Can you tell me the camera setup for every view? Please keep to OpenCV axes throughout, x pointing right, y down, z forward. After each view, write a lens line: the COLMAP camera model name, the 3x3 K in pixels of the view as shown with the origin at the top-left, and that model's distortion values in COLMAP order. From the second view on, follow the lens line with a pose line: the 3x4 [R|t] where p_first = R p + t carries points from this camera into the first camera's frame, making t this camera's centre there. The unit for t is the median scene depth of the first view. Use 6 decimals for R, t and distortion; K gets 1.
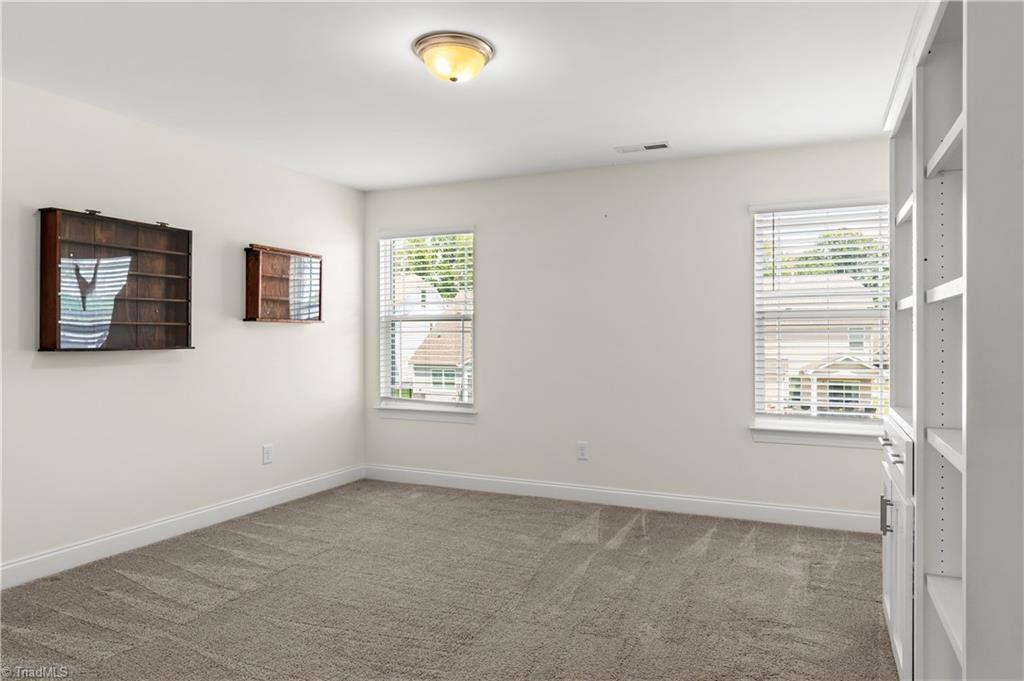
lens RADIAL K [[627.9, 0, 512.0], [0, 627.9, 340.5], [0, 0, 1]] dist [-0.028624, 0.000156]
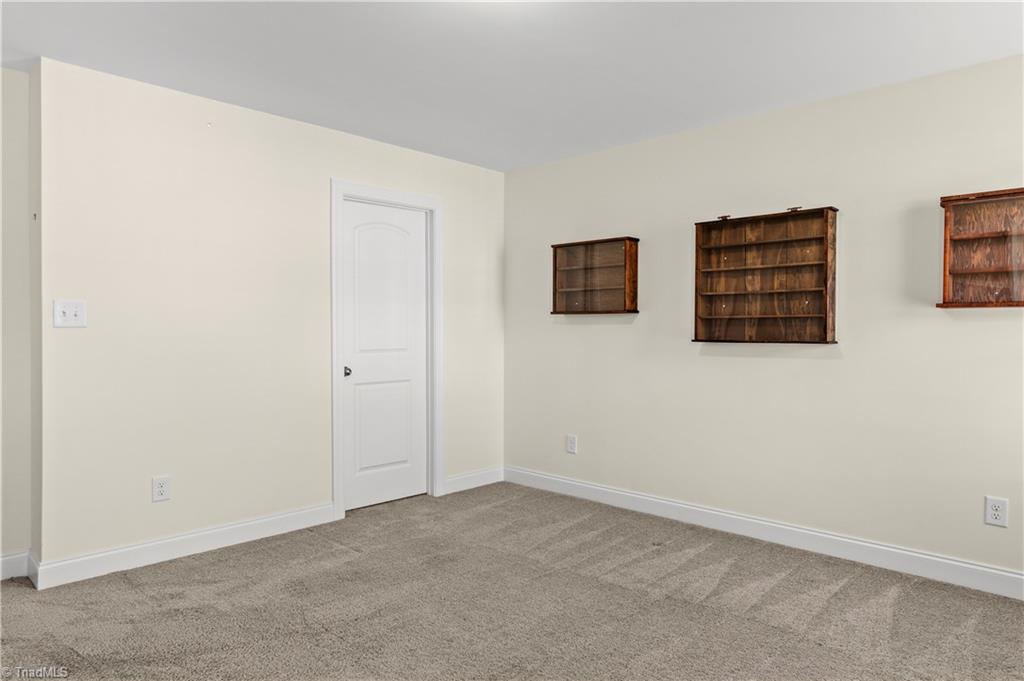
lens RADIAL K [[627.9, 0, 512.0], [0, 627.9, 340.5], [0, 0, 1]] dist [-0.028624, 0.000156]
pose [[-0.309466, 0.022368, -0.950647, 0.076072], [0.000977, 0.999730, 0.023205, -0.002193], [0.950910, 0.006252, -0.309405, 0.147958]]
